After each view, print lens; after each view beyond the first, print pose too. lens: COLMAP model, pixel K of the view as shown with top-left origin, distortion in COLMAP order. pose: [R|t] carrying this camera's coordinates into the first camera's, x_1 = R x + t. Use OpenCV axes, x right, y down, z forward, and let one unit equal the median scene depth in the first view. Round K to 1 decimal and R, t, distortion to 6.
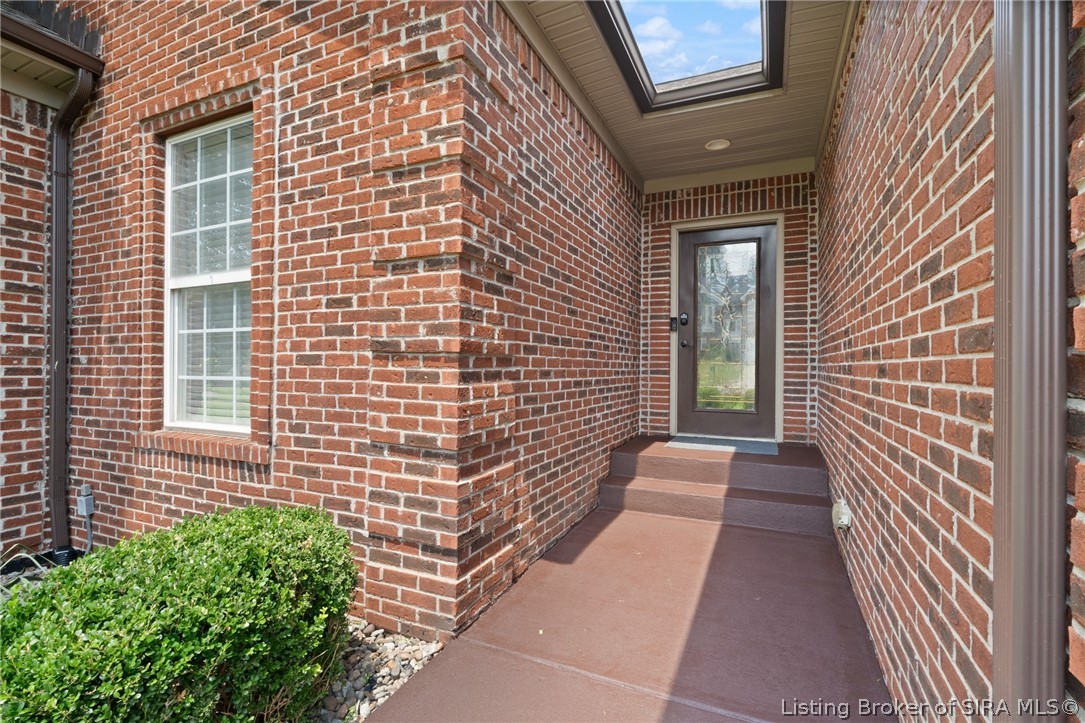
lens RADIAL K [[484.7, 0, 543.1], [0, 484.7, 363.5], [0, 0, 1]] dist [0.000803, -0.000448]
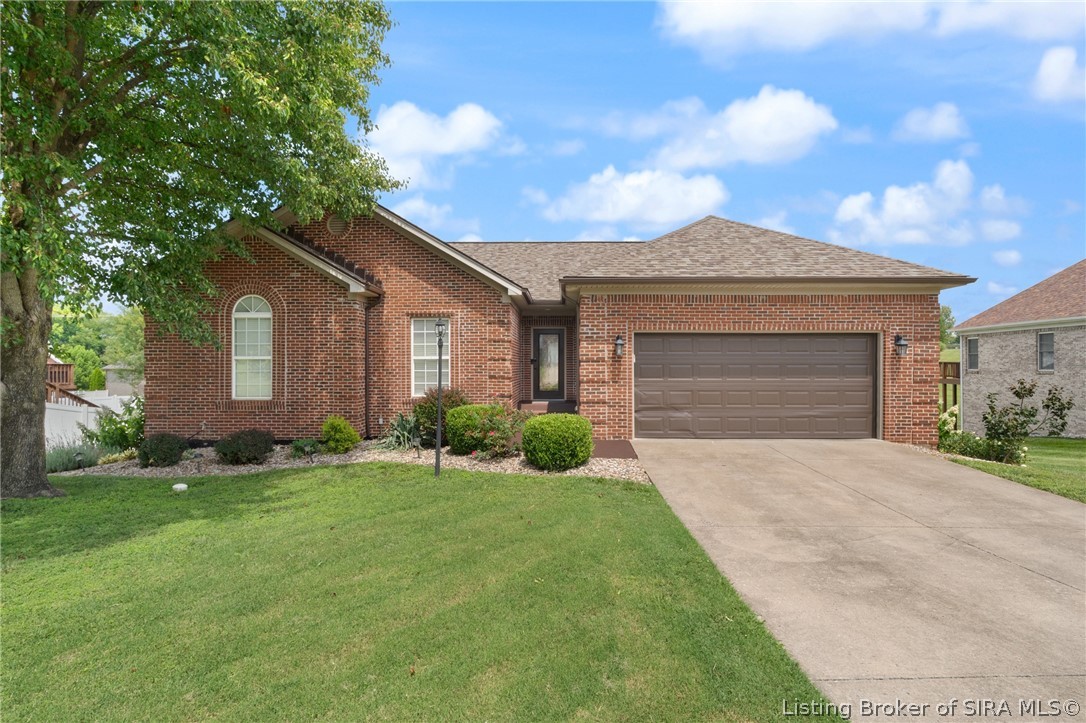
lens RADIAL K [[534.6, 0, 555.2], [0, 534.6, 359.1], [0, 0, 1]] dist [-0.001258, -0.000045]
pose [[0.915038, -0.003294, 0.403354, -1.628218], [0.006709, 0.999953, -0.007053, -0.137813], [-0.403312, 0.009160, 0.915017, -3.594890]]
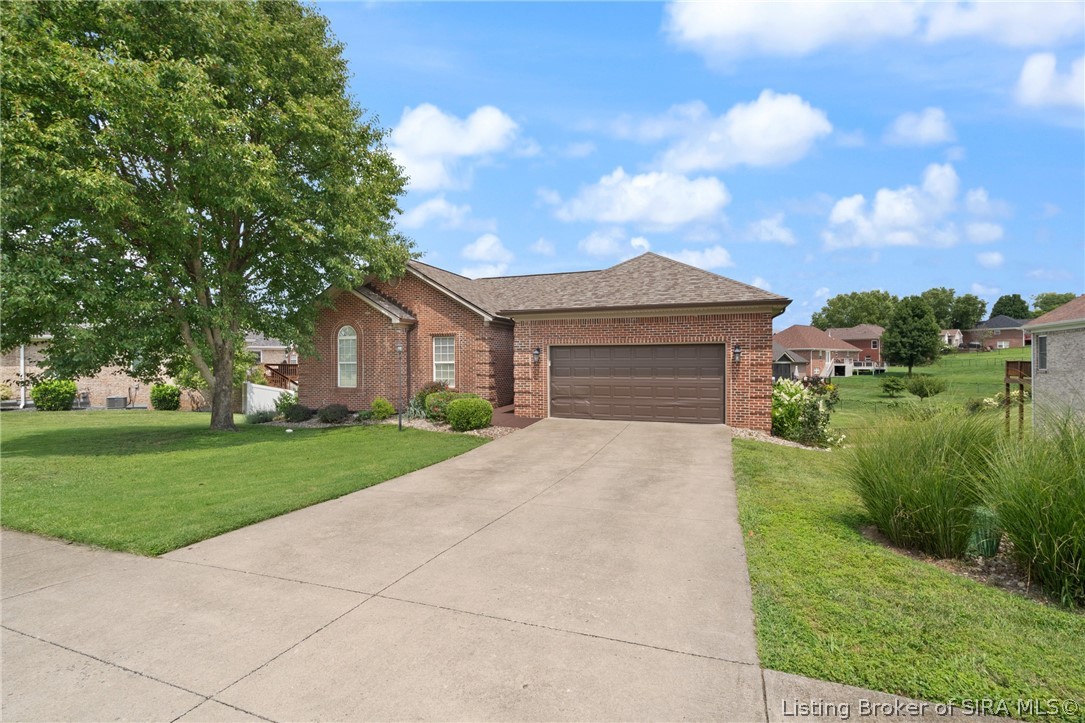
lens RADIAL K [[491.8, 0, 542.5], [0, 491.8, 361.5], [0, 0, 1]] dist [0.000381, -0.000408]
pose [[0.997411, -0.010433, 0.071147, 0.107331], [0.010456, 0.999945, 0.000053, -0.187960], [-0.071144, 0.000691, 0.997466, -5.634401]]
